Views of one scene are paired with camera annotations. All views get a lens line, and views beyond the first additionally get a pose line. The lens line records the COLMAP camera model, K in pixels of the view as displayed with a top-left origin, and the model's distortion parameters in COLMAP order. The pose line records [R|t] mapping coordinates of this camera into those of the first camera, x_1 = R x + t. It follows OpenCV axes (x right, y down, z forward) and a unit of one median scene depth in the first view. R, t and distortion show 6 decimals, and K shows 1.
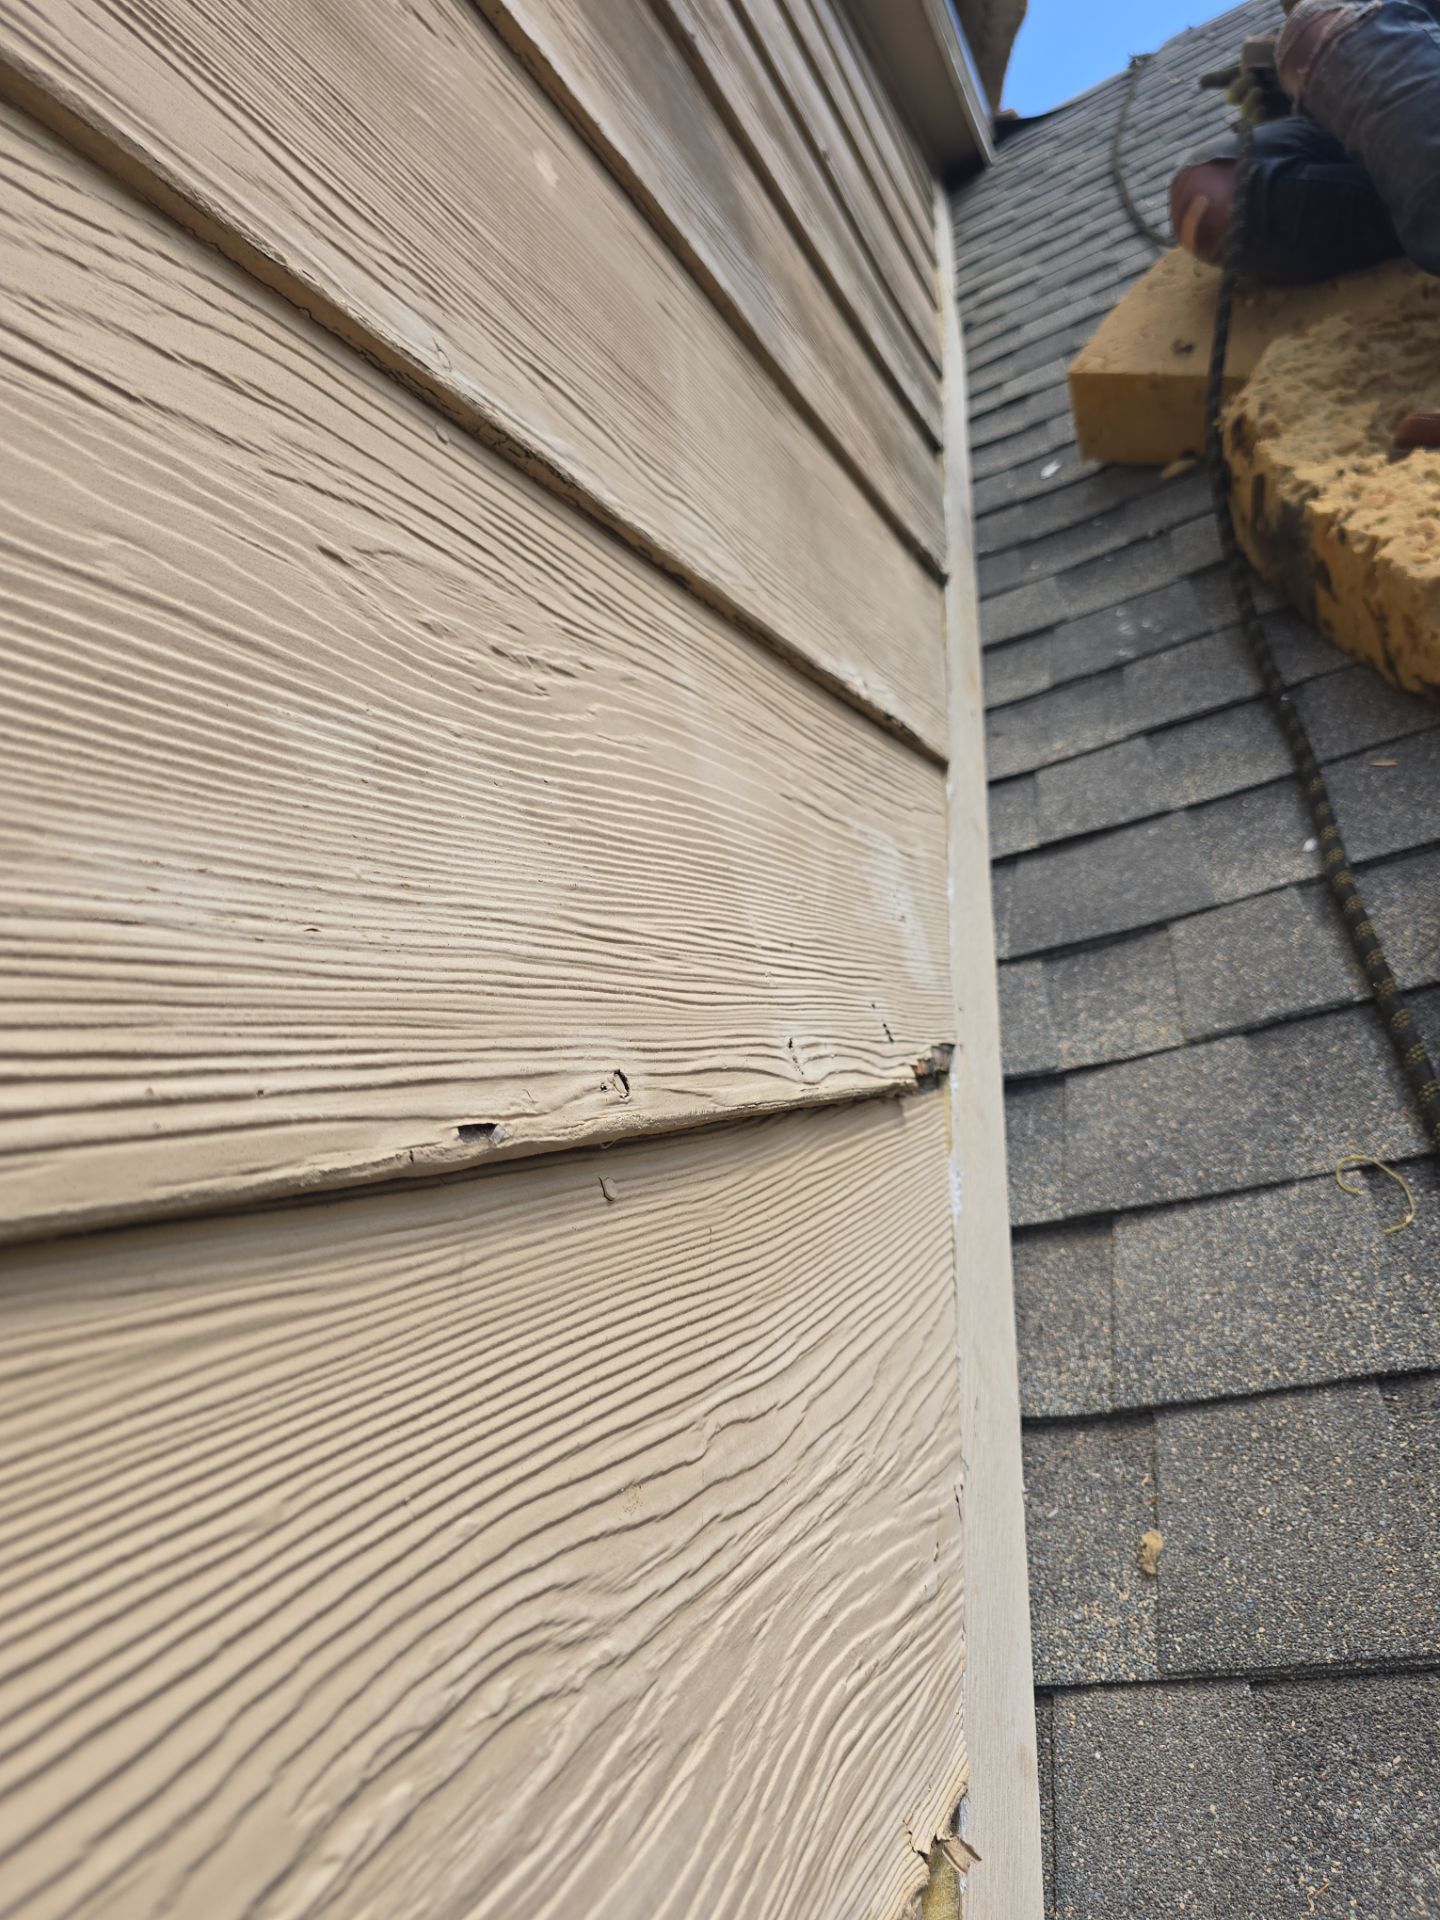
lens RADIAL K [[1319.2, 0, 720.0], [0, 1319.2, 960.0], [0, 0, 1]] dist [-0.002328, -0.006438]
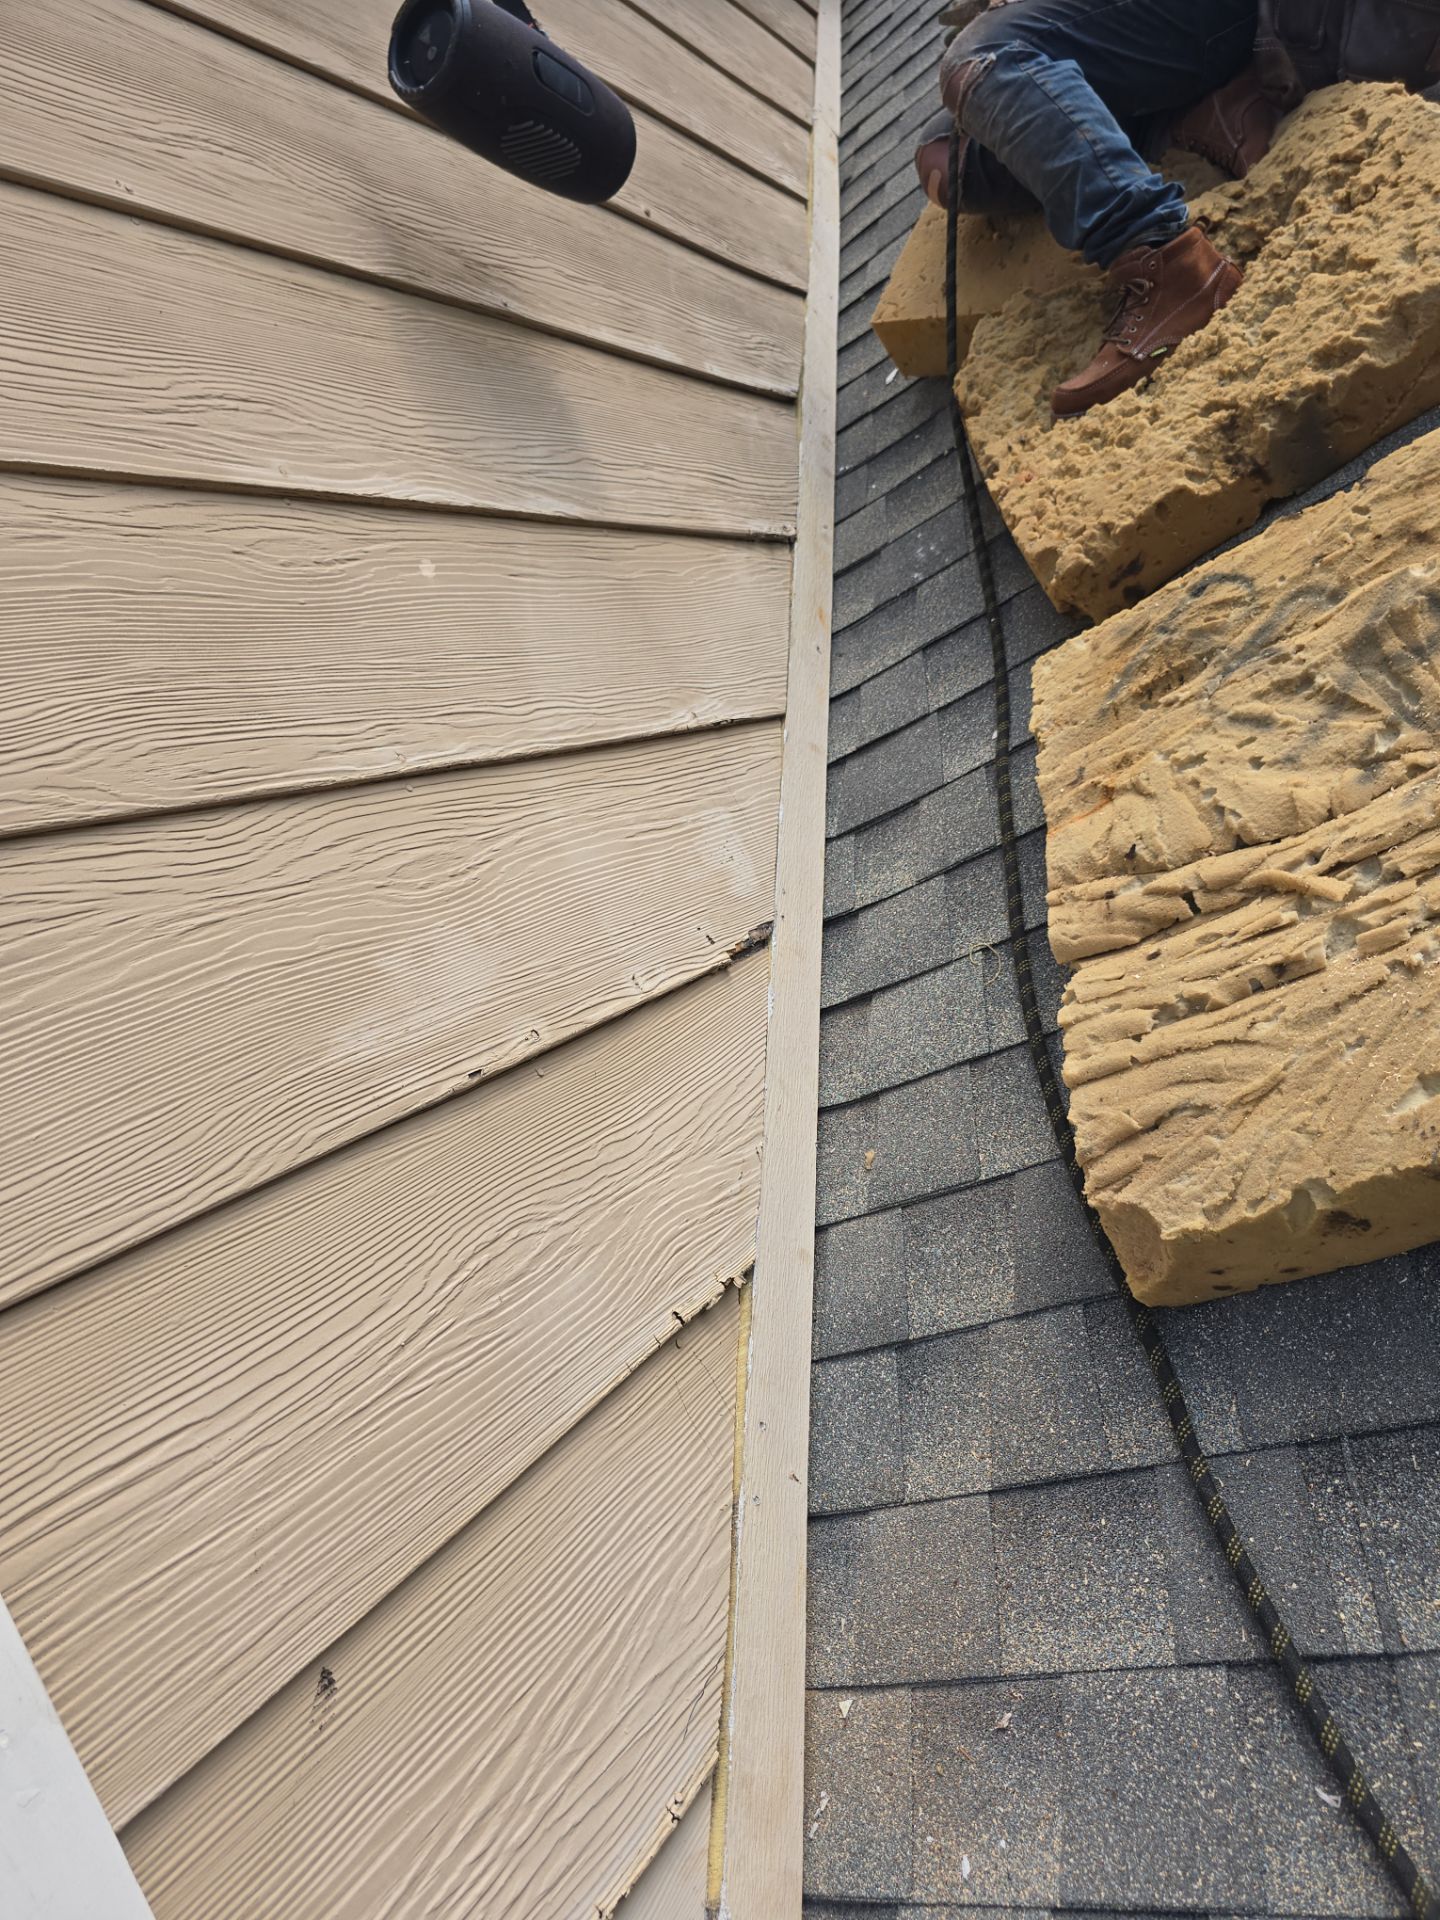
lens RADIAL K [[1285.2, 0, 725.5], [0, 1285.2, 959.0], [0, 0, 1]] dist [0.064693, -0.063626]
pose [[0.970226, -0.196393, -0.141744, 0.396128], [0.221132, 0.957026, 0.187620, -0.258347], [0.098805, -0.213378, 0.971961, -0.834788]]
